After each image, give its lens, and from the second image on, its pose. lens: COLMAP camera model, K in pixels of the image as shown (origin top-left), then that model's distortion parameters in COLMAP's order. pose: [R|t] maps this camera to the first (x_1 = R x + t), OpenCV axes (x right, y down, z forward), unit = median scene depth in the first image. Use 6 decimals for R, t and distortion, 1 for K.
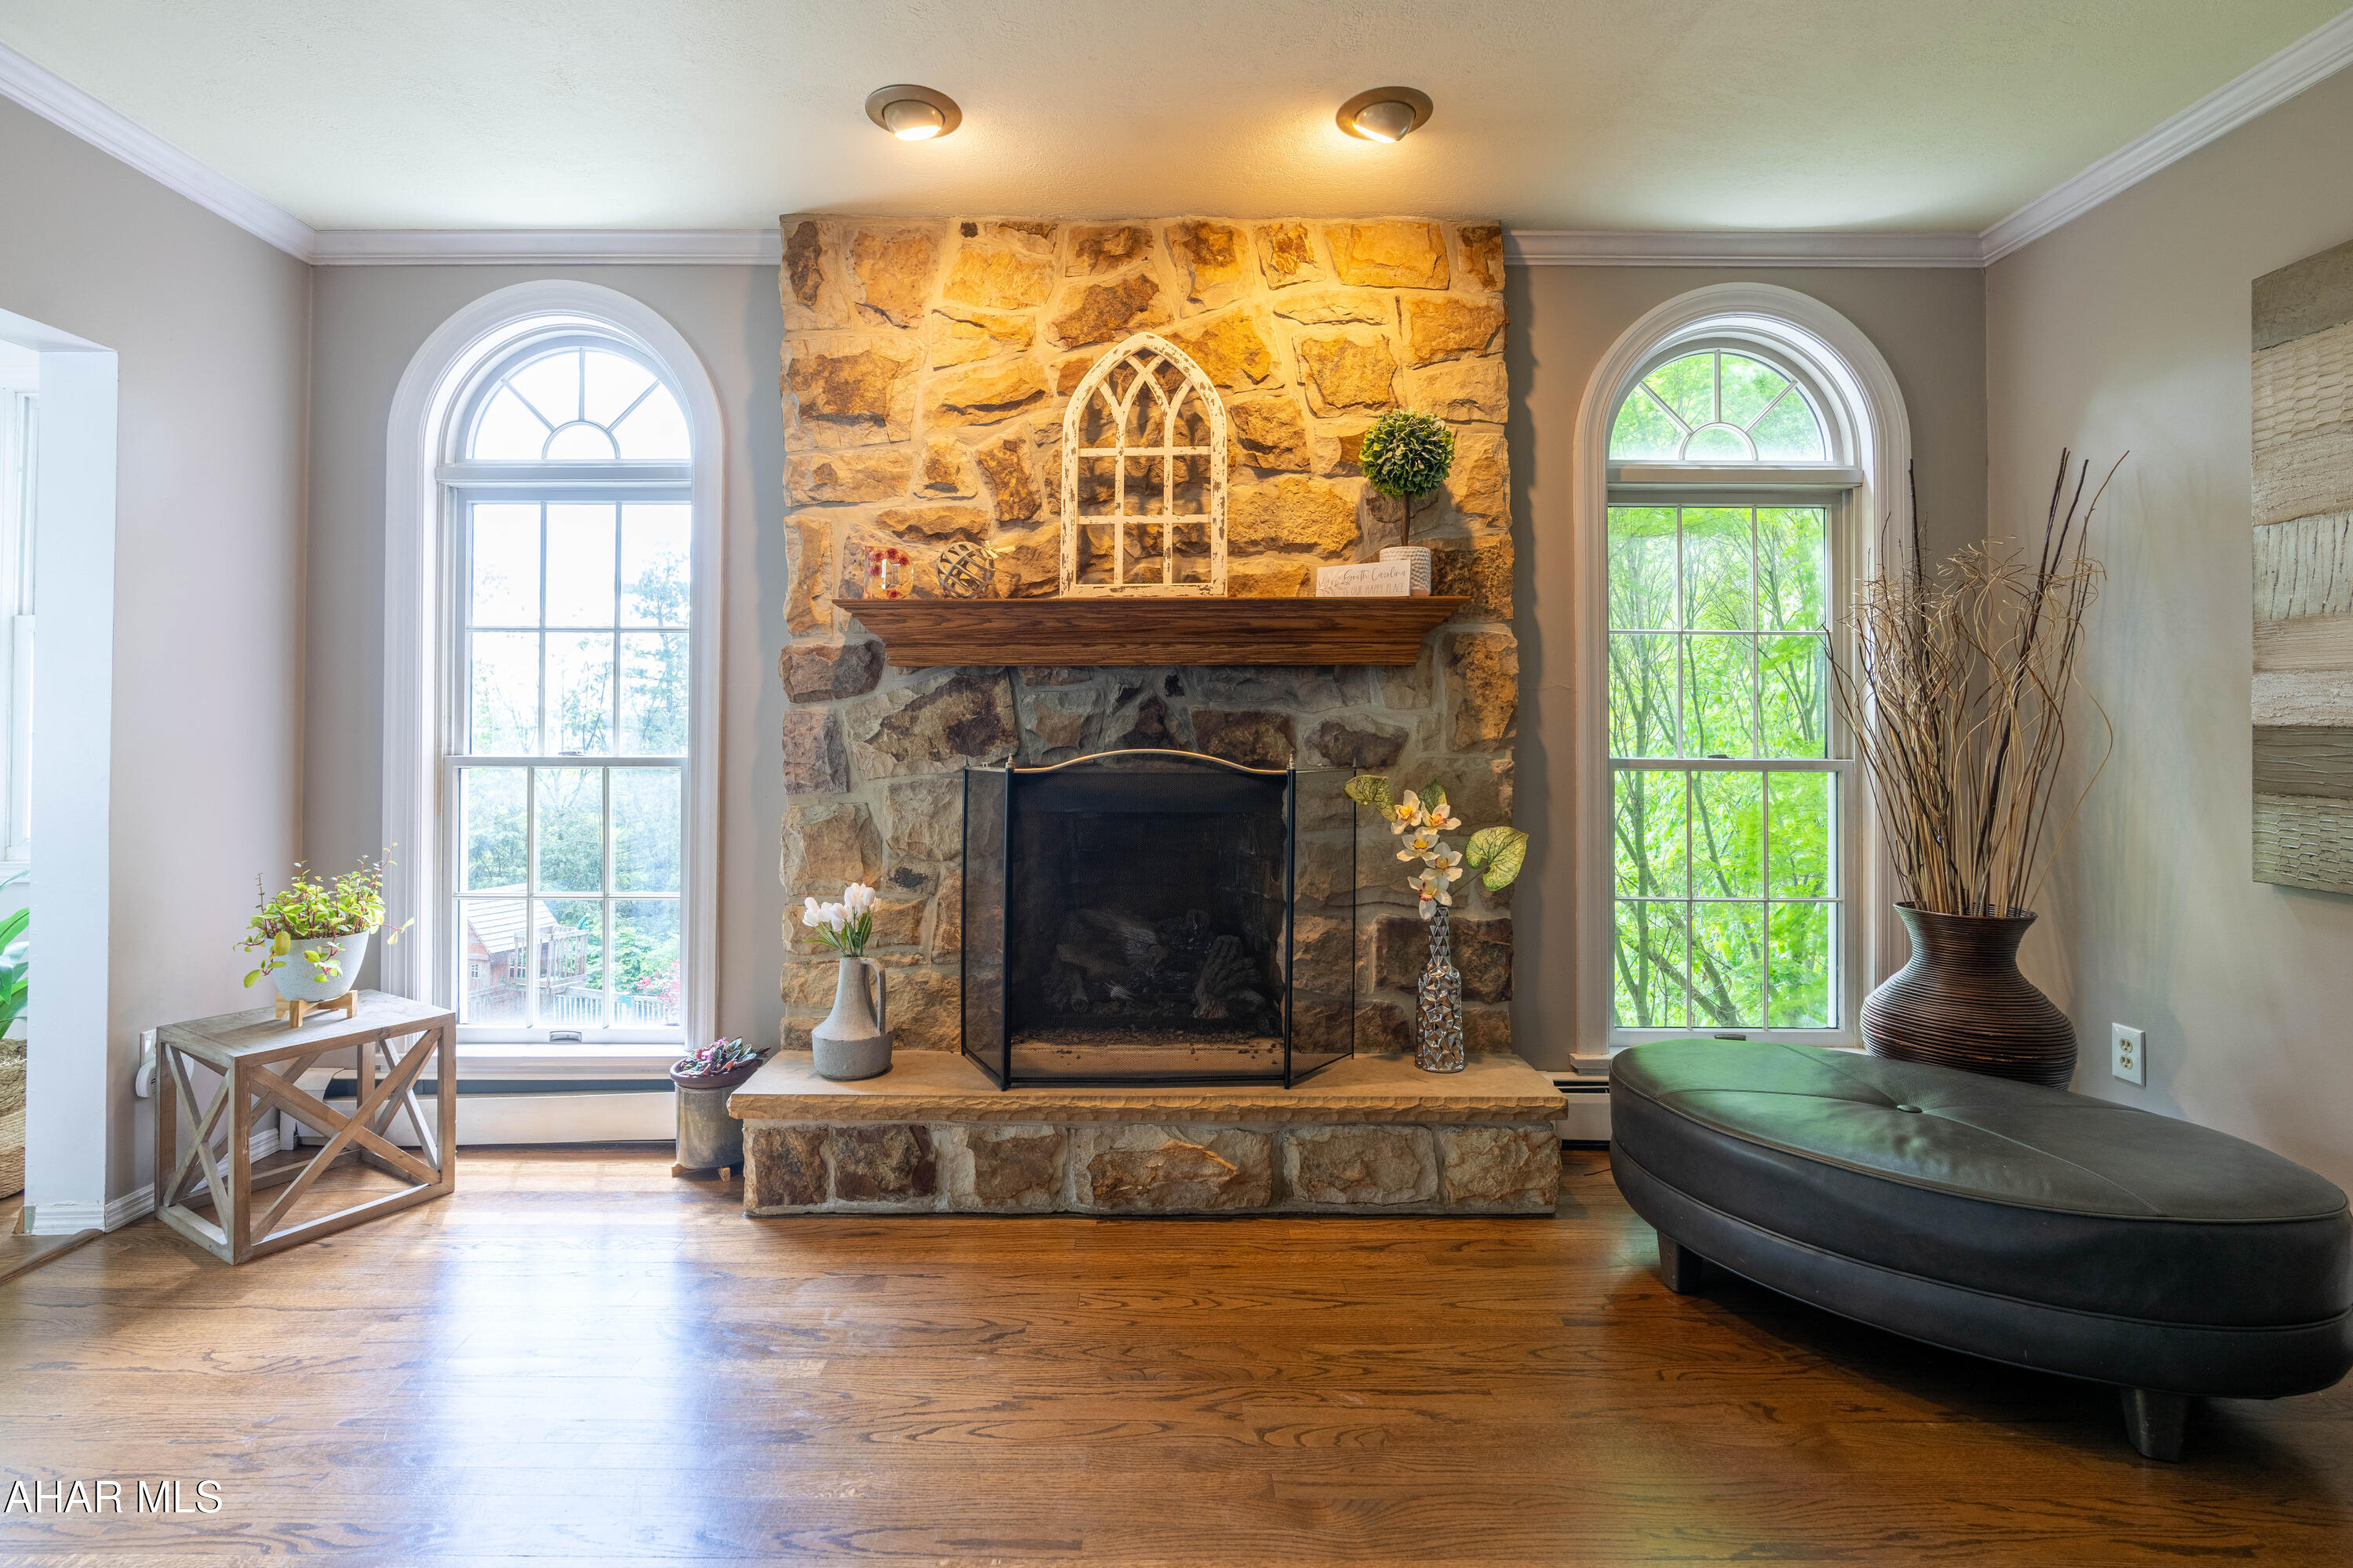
lens RADIAL K [[1085.4, 0, 1157.9], [0, 1085.4, 719.5], [0, 0, 1]] dist [-0.010064, 0.003800]
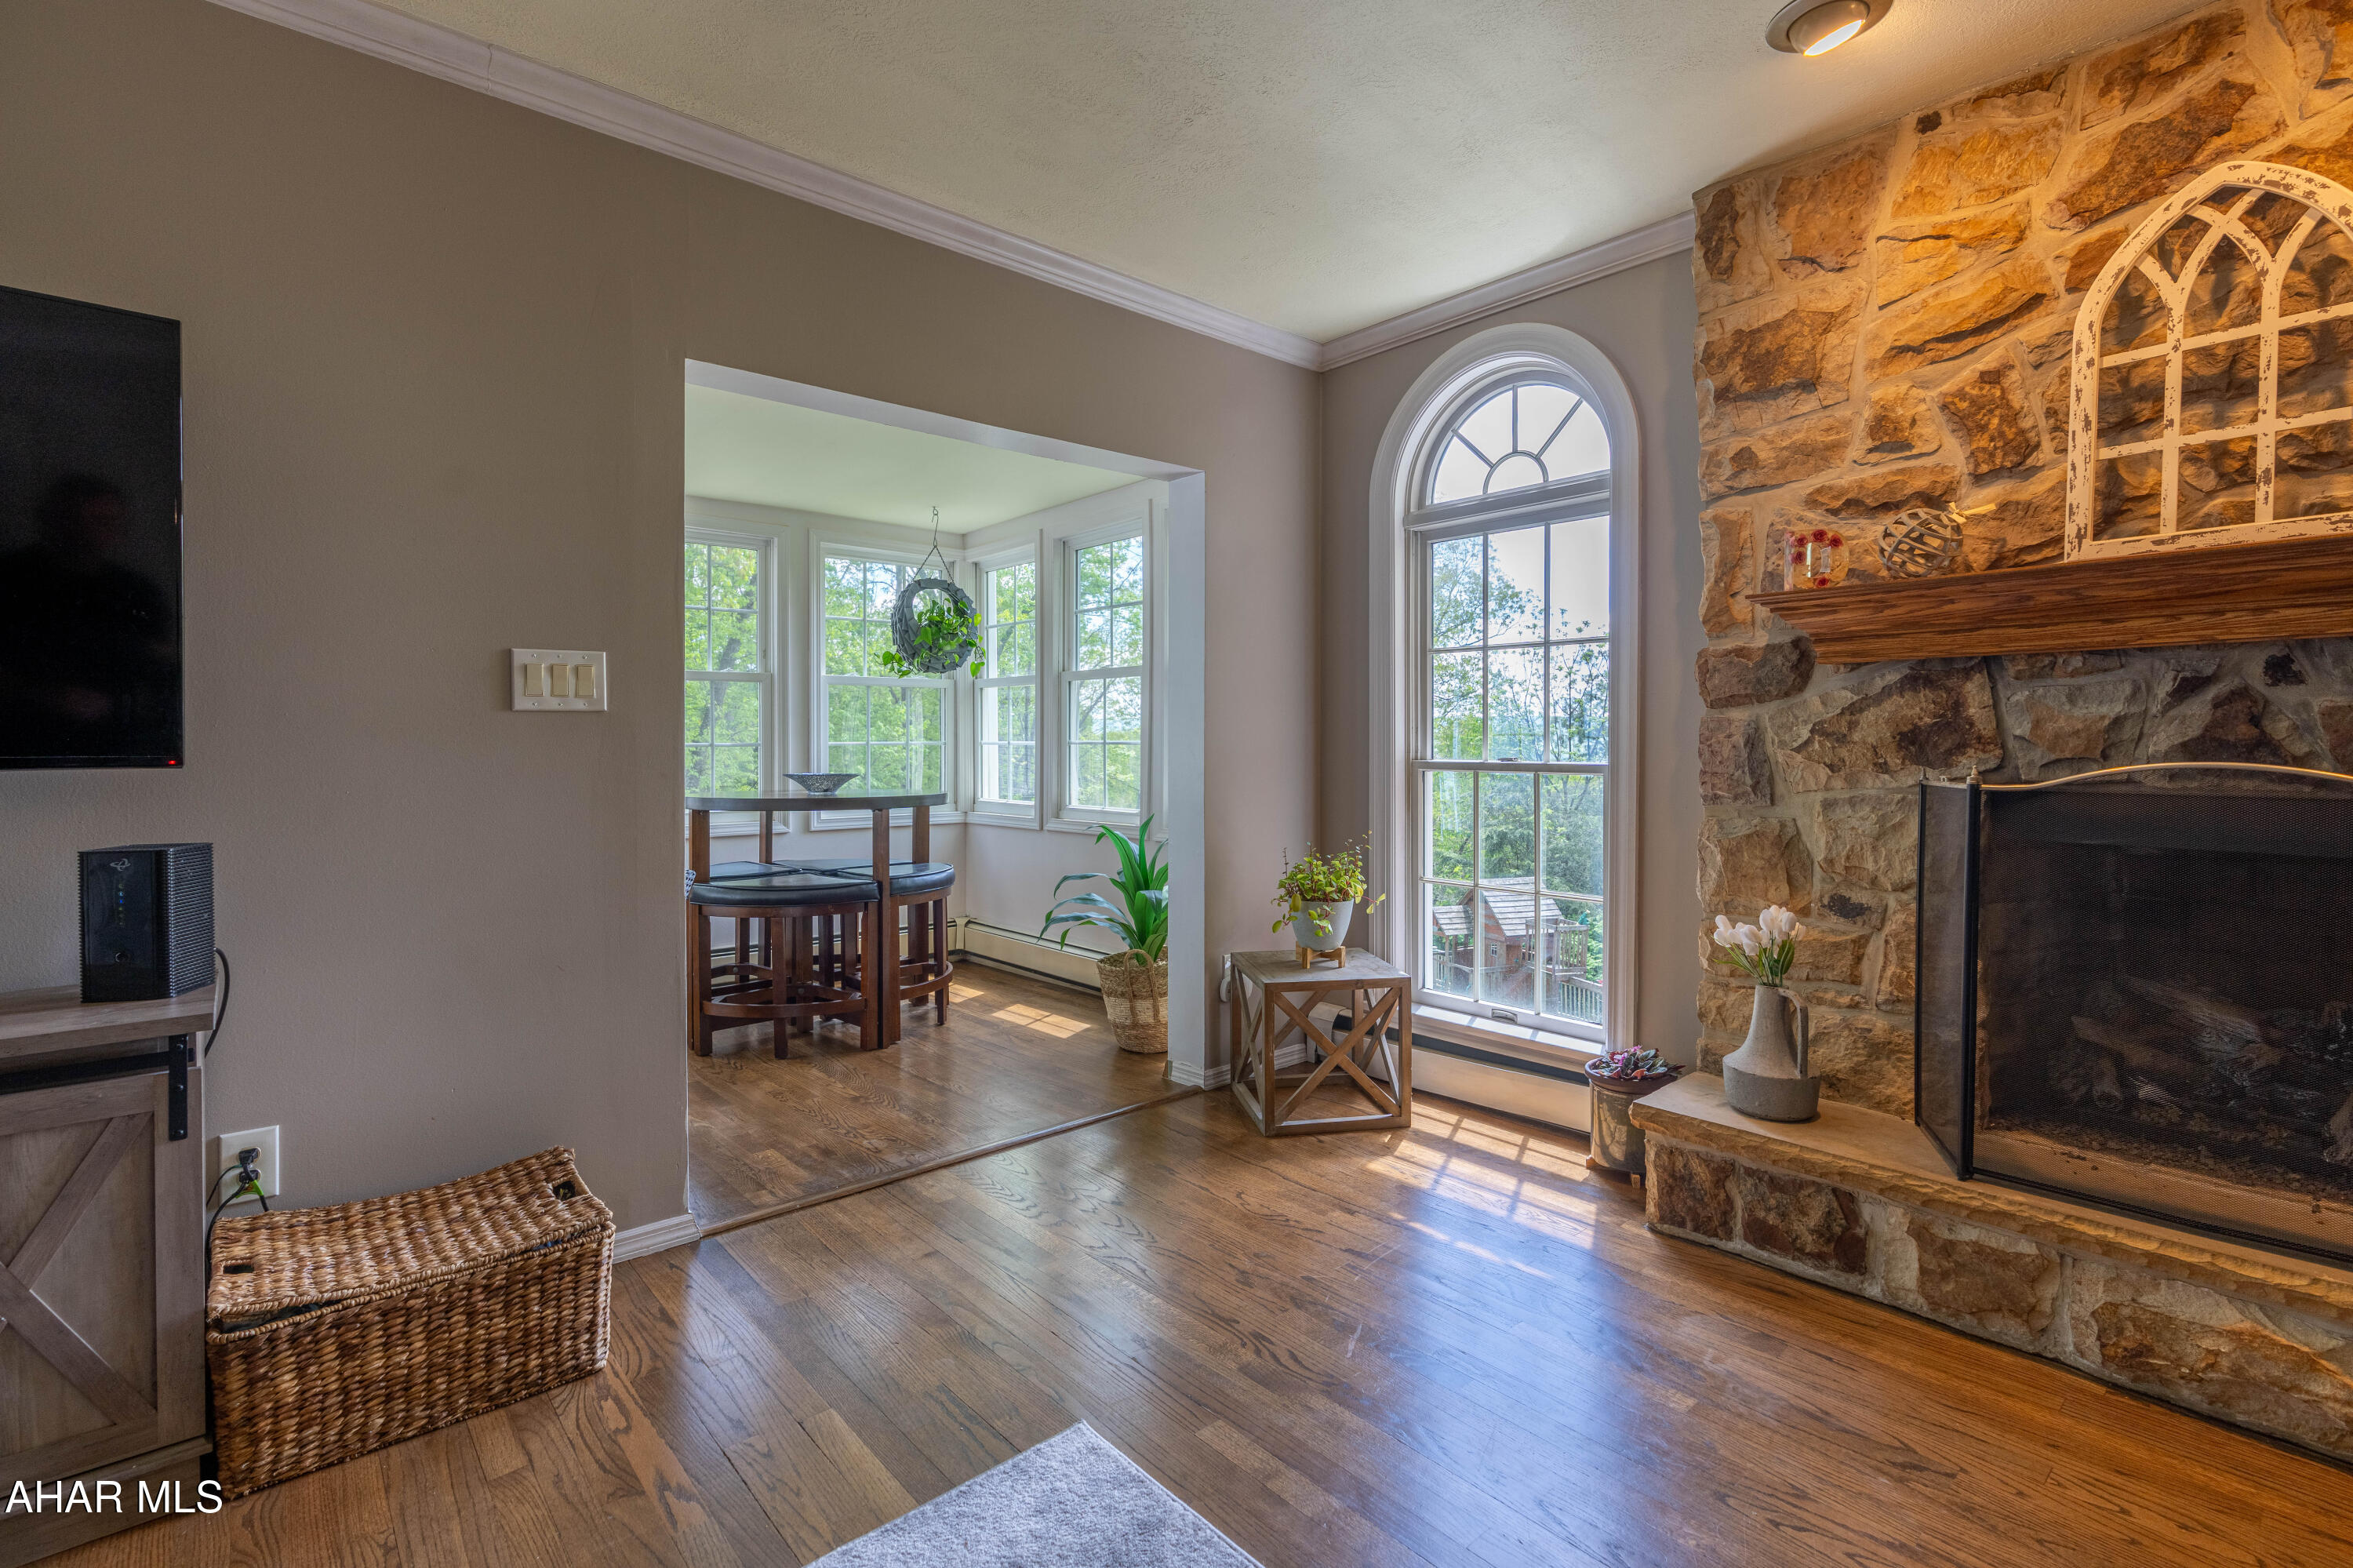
lens RADIAL K [[1085.4, 0, 1179.2], [0, 1085.4, 755.7], [0, 0, 1]] dist [-0.010064, 0.003800]
pose [[0.658085, 0.007524, -0.752906, 0.070136], [0.012373, 0.999707, 0.020805, 0.000314], [0.752842, -0.023007, 0.657799, 0.030021]]
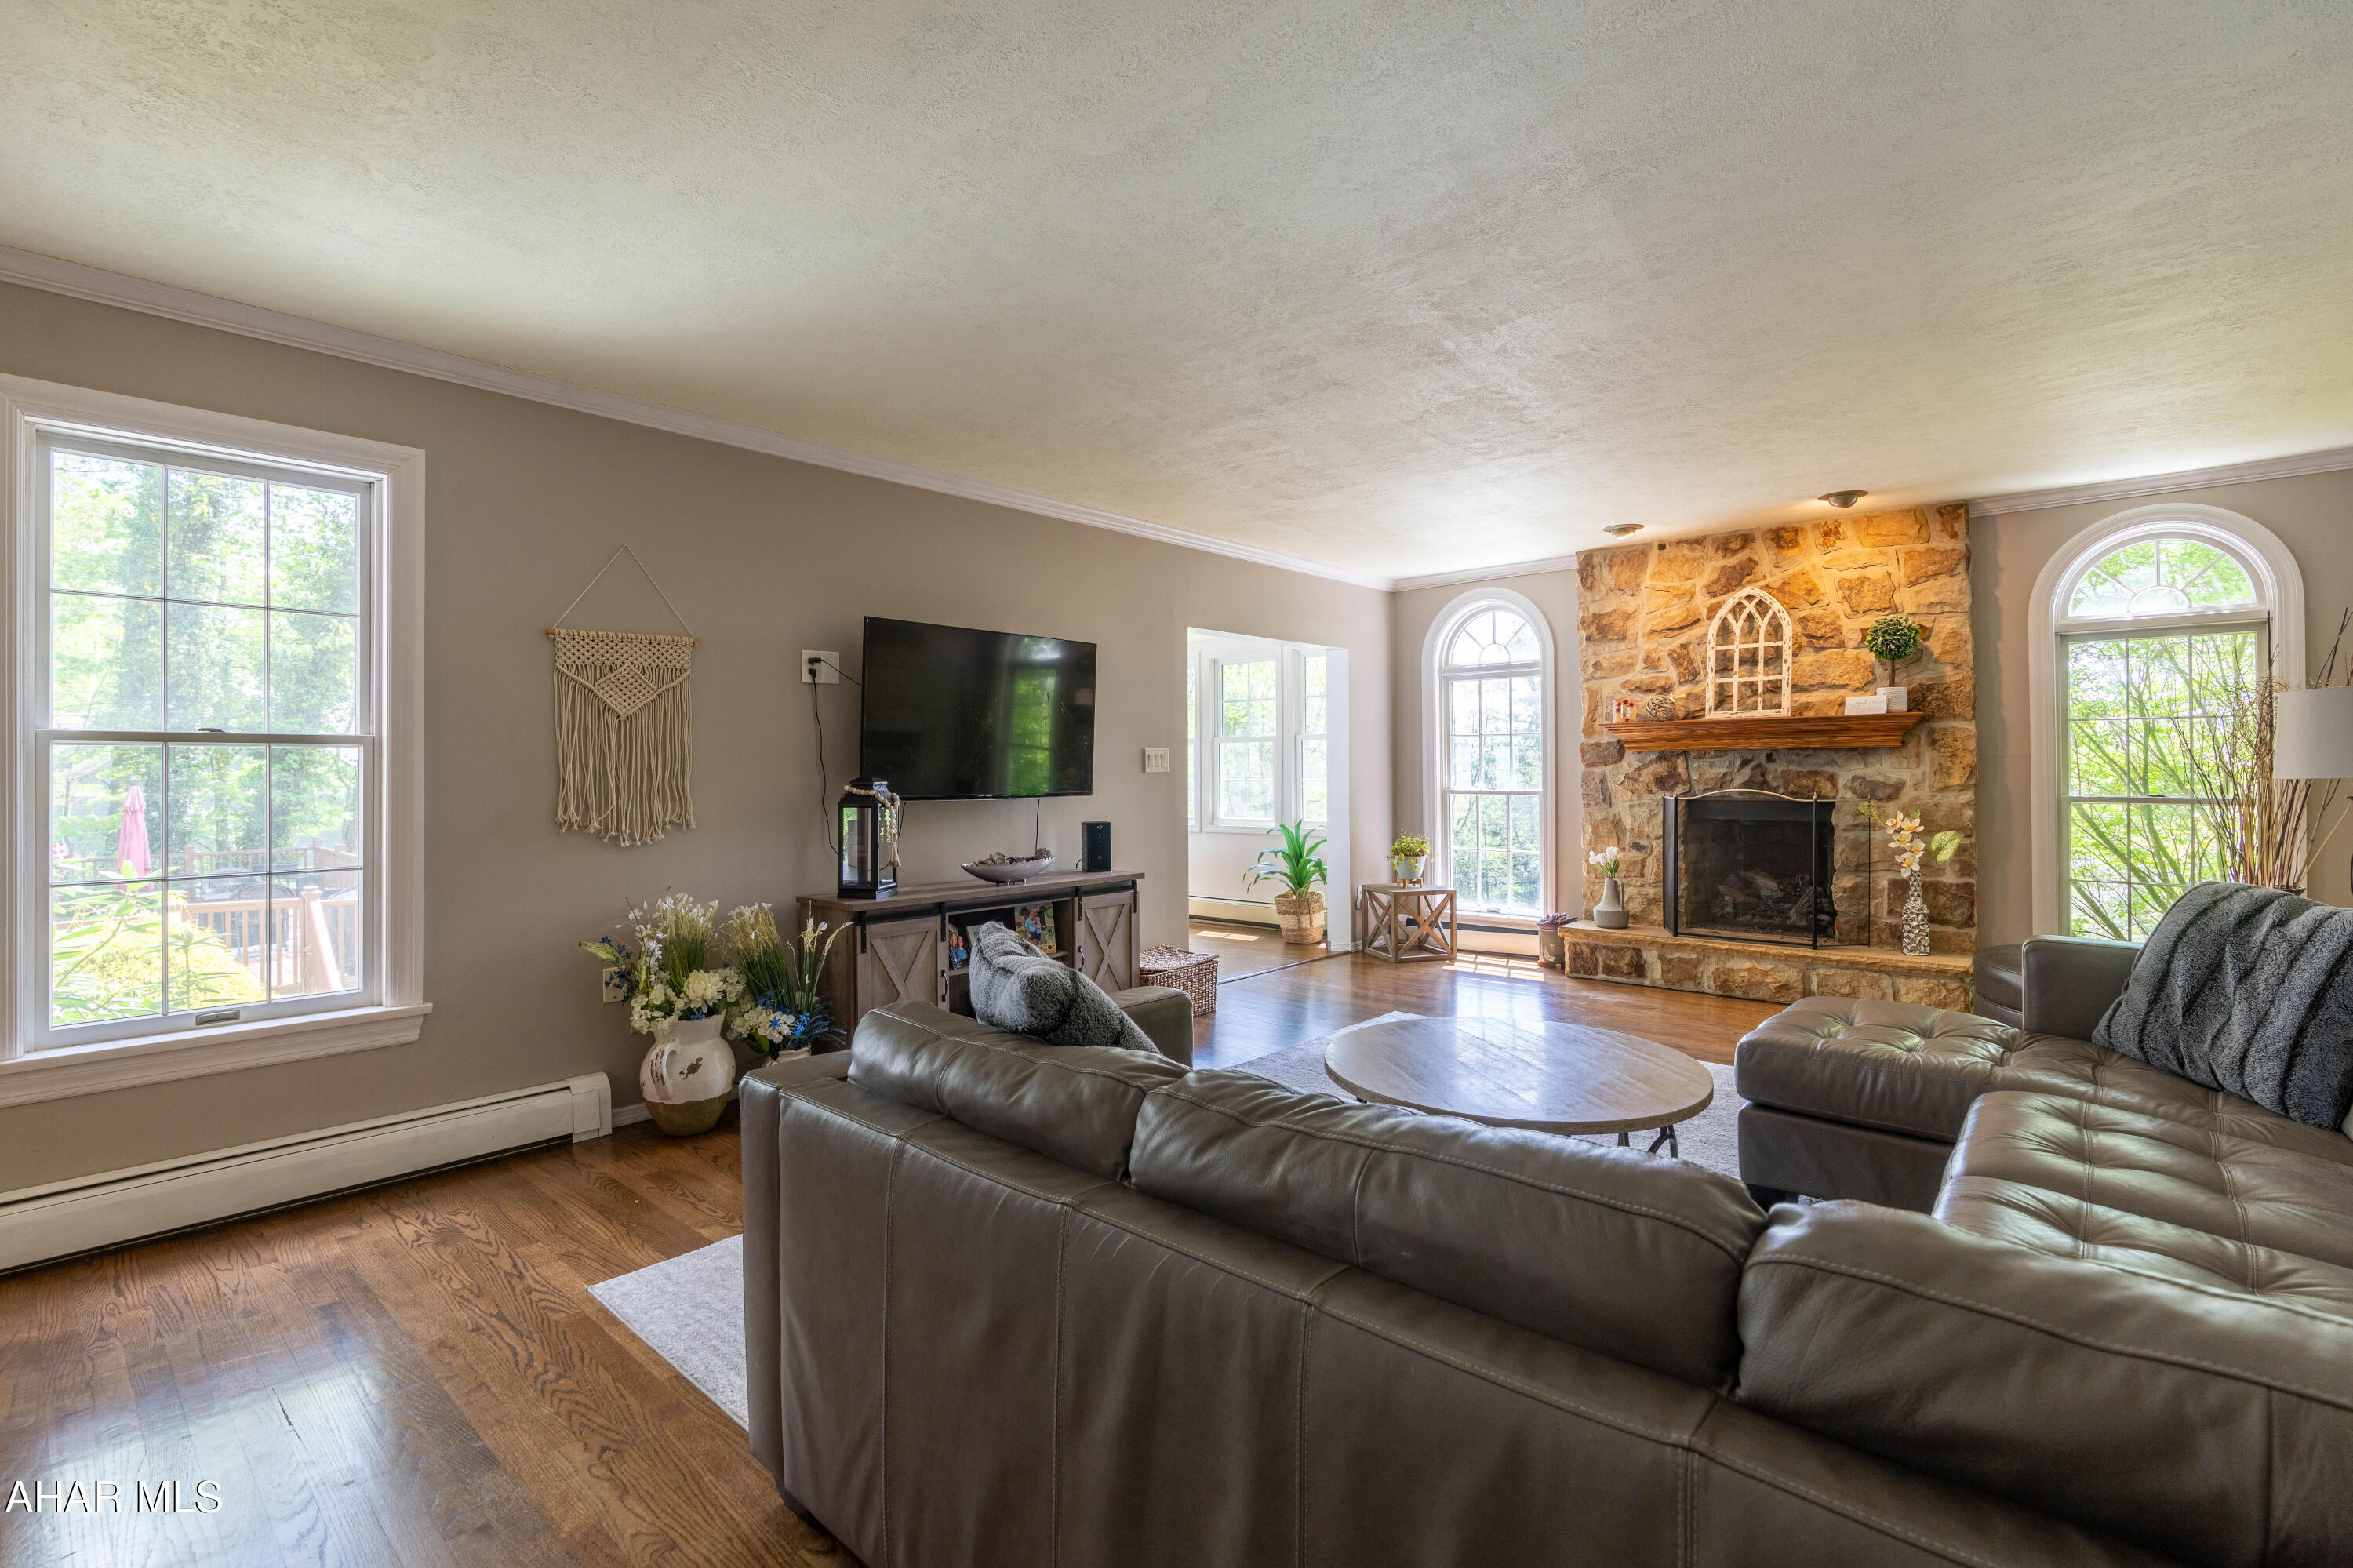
lens RADIAL K [[1085.4, 0, 1214.2], [0, 1085.4, 754.3], [0, 0, 1]] dist [-0.010064, 0.003800]
pose [[0.759903, -0.013029, -0.649906, 0.548344], [0.014406, 0.999891, -0.003201, -0.046546], [0.649877, -0.006930, 0.760007, -1.230705]]
